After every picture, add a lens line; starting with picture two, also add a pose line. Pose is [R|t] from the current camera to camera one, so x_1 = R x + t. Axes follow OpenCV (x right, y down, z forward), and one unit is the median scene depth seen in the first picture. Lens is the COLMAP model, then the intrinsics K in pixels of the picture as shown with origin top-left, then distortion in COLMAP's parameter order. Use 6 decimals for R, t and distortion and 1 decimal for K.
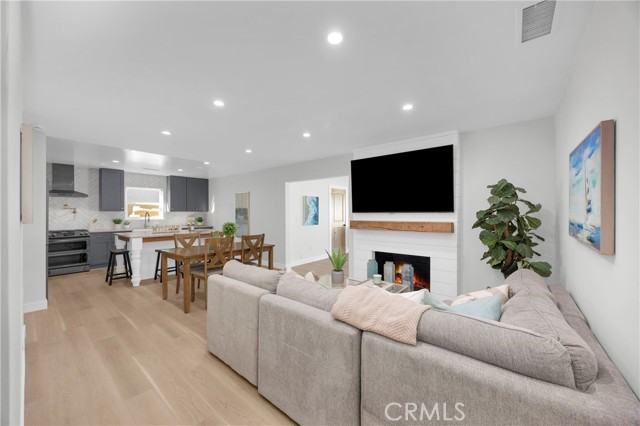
lens RADIAL K [[238.9, 0, 320.0], [0, 238.9, 213.0], [0, 0, 1]] dist [-0.000595, -0.000070]
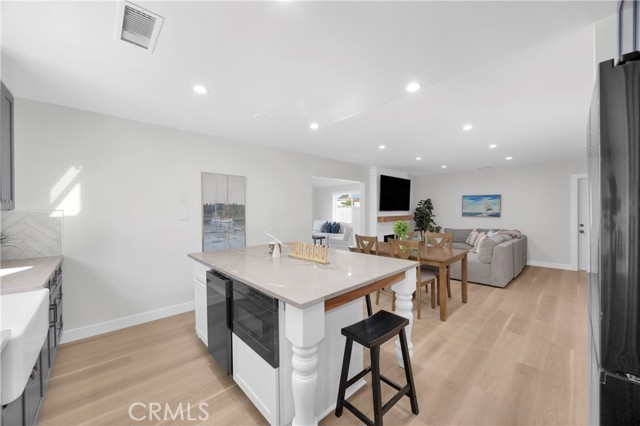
lens RADIAL K [[243.1, 0, 320.0], [0, 243.1, 213.0], [0, 0, 1]] dist [0.010126, 0.000030]
pose [[0.128137, -0.010793, 0.991698, -1.606394], [0.006475, 0.999929, 0.010046, -0.007896], [-0.991735, 0.005134, 0.128198, 1.390672]]
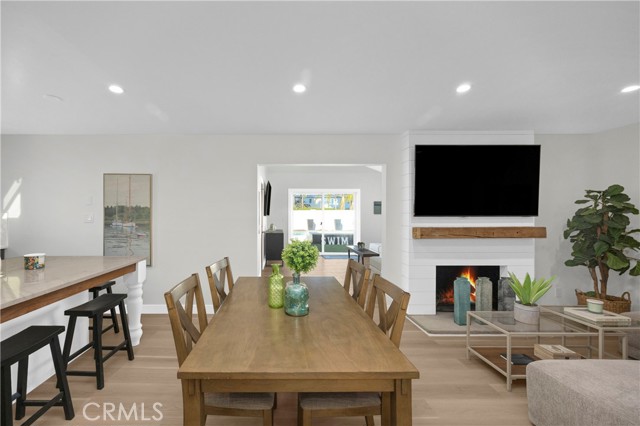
lens RADIAL K [[258.3, 0, 276.1], [0, 258.3, 213.7], [0, 0, 1]] dist [-0.000103, -0.000107]
pose [[0.774385, 0.003030, 0.632708, -0.817677], [-0.001406, 0.999994, -0.003068, -0.006960], [-0.632713, 0.001486, 0.774385, 0.786103]]
